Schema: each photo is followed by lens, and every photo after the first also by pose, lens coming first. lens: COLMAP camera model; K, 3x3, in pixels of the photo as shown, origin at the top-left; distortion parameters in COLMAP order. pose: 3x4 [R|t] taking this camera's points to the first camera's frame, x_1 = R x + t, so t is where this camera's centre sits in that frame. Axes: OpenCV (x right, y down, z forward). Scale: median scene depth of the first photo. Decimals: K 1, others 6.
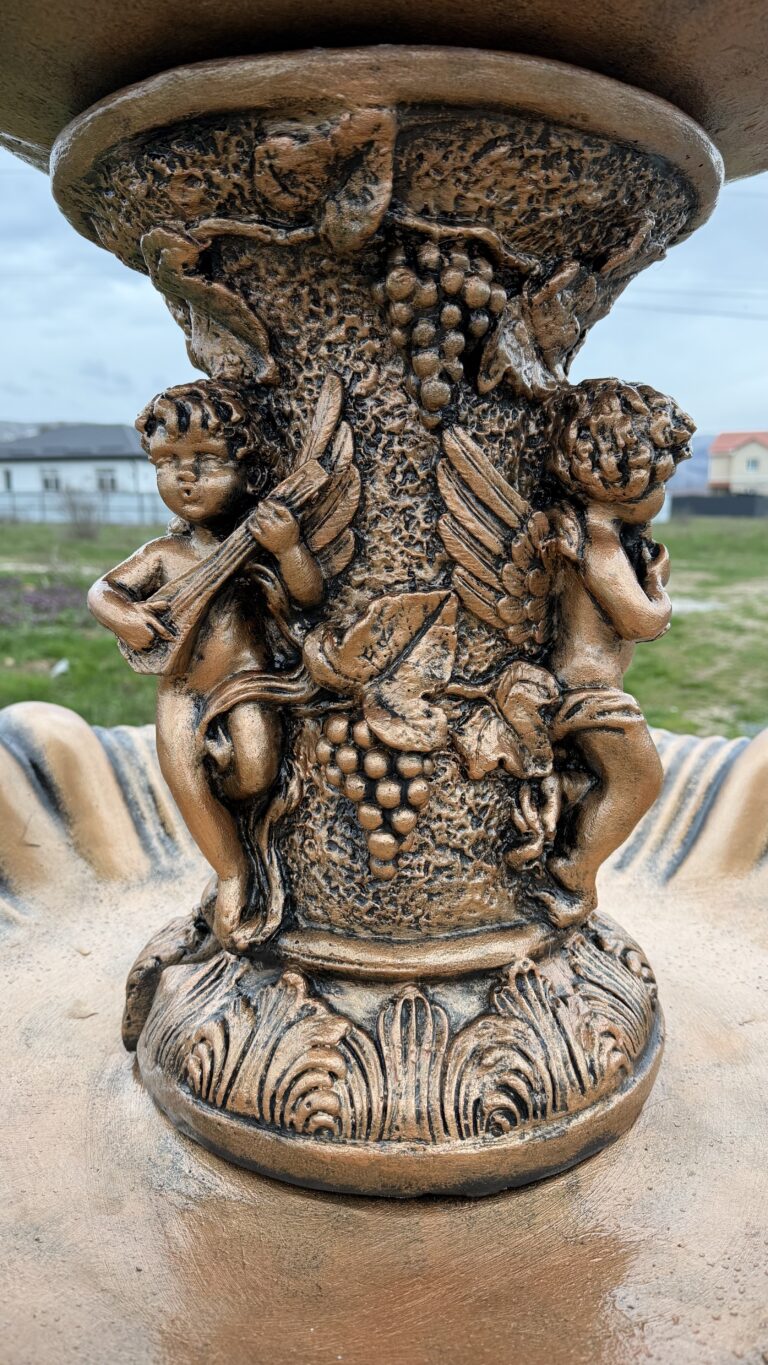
lens RADIAL K [[933.1, 0, 380.9], [0, 933.1, 671.8], [0, 0, 1]] dist [0.161678, -0.339515]
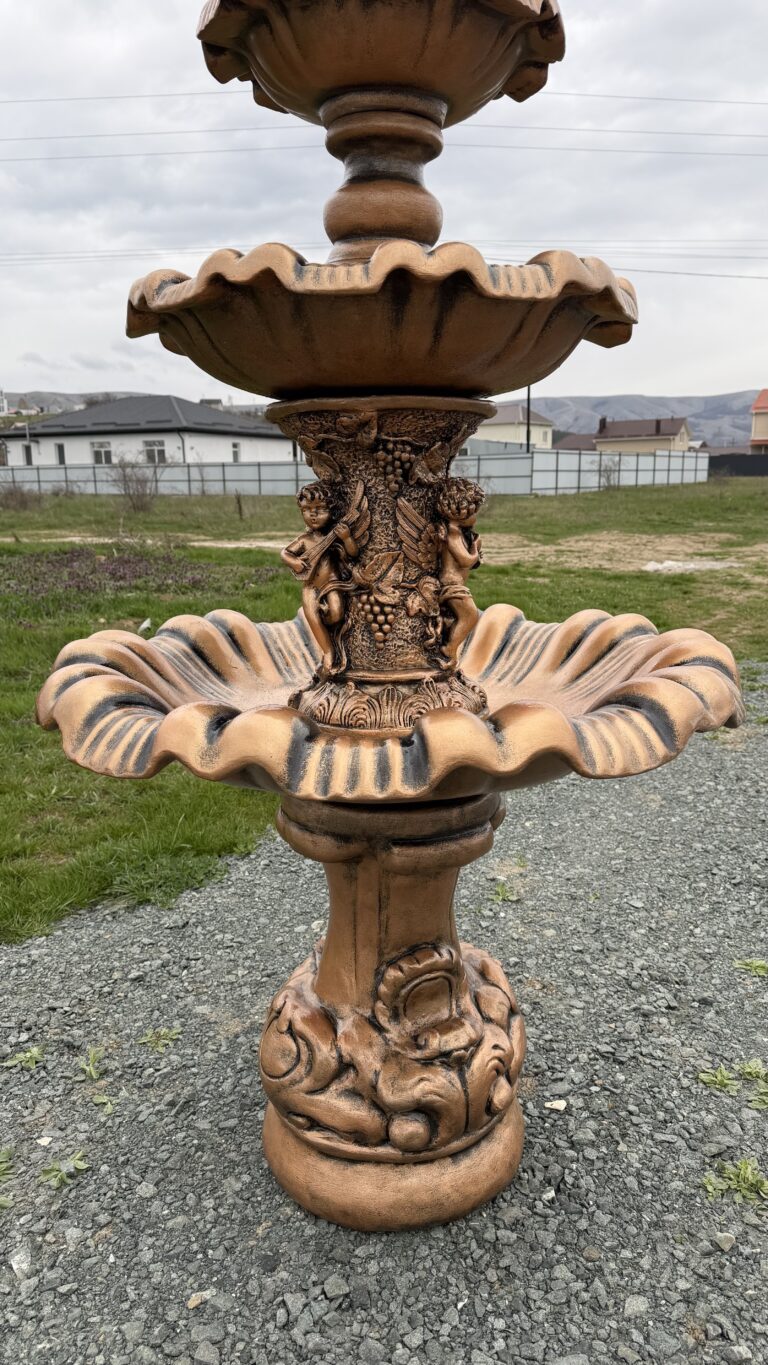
lens RADIAL K [[952.4, 0, 384.0], [0, 952.4, 682.5], [0, 0, 1]] dist [0.164534, -0.370742]
pose [[0.998961, -0.010016, -0.044450, 0.148806], [0.011973, 0.998960, 0.043984, 0.194188], [0.043963, -0.044470, 0.998043, -2.035594]]
